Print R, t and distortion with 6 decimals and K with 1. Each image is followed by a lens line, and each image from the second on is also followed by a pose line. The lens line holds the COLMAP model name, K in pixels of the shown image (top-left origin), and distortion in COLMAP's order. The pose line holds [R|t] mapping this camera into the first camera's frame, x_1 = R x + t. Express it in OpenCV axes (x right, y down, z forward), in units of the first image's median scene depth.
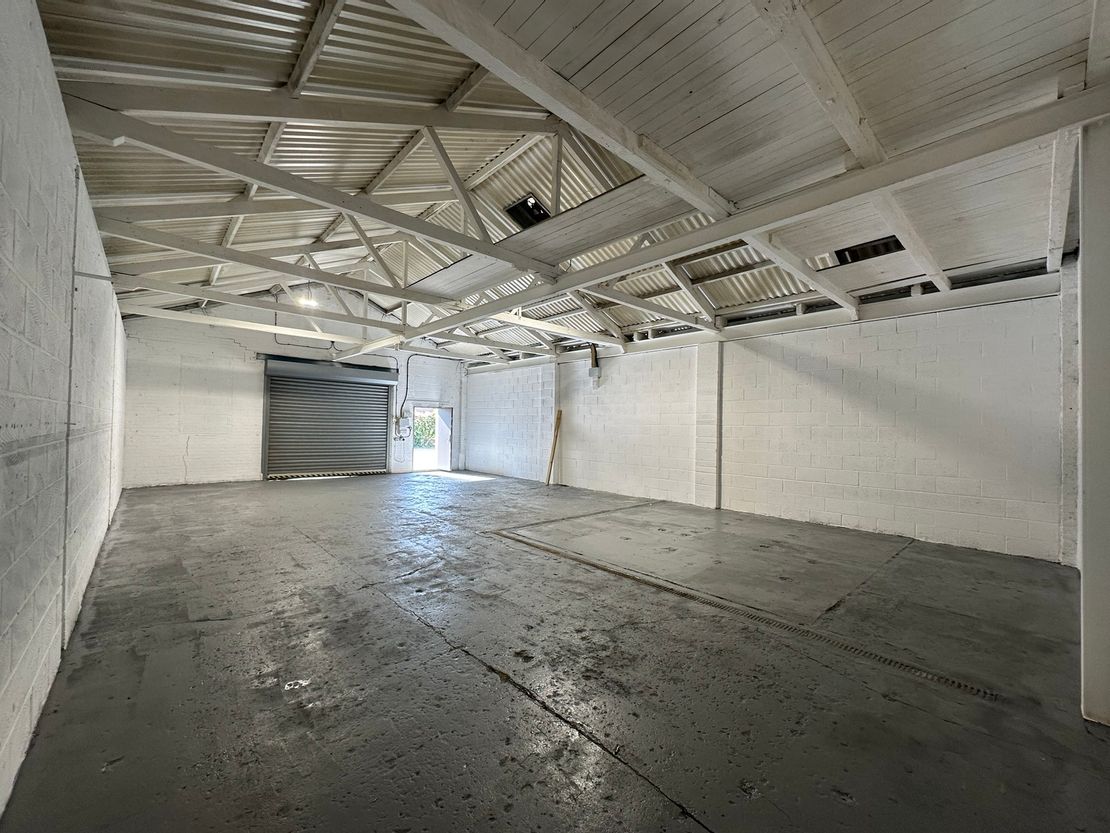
lens RADIAL K [[440.8, 0, 555.4], [0, 440.8, 418.3], [0, 0, 1]] dist [-0.000732, 0.000245]
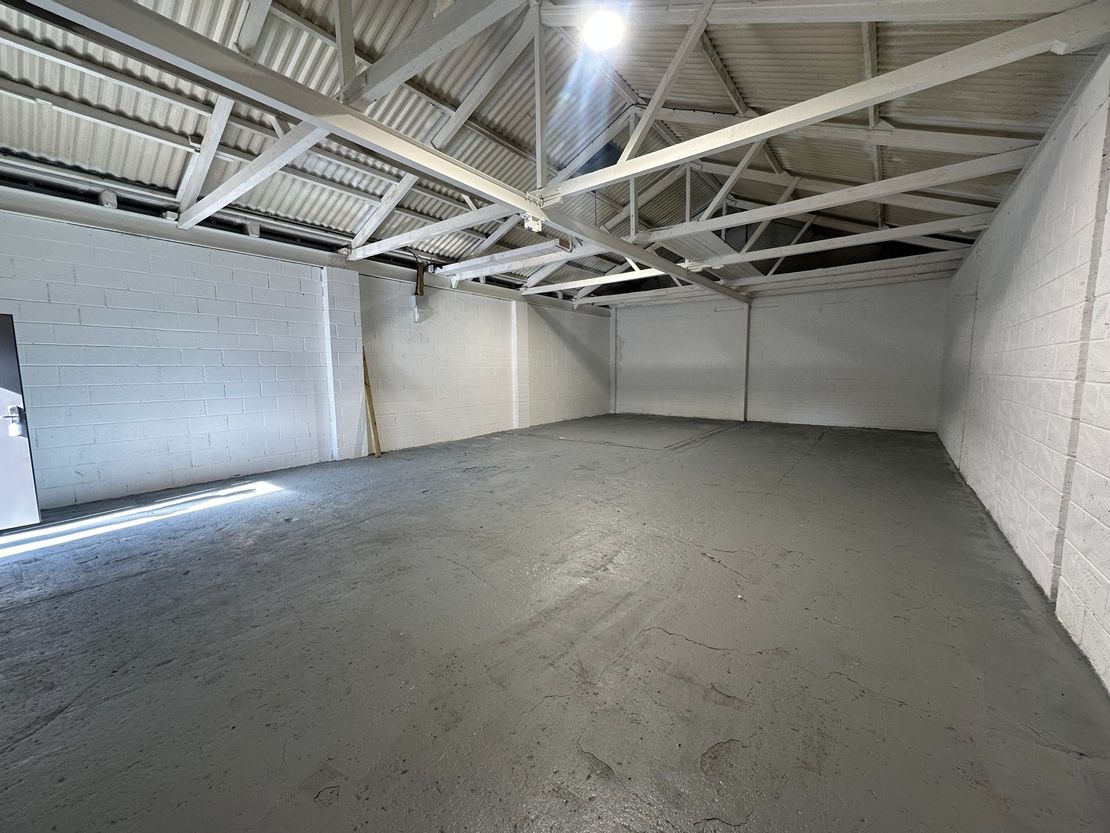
lens RADIAL K [[440.8, 0, 556.3], [0, 440.8, 417.3], [0, 0, 1]] dist [-0.000732, 0.000245]
pose [[-0.167162, -0.133183, 0.976893, -0.610625], [-0.025928, 0.991085, 0.130681, -0.005151], [-0.985588, -0.003484, -0.169125, 0.695040]]
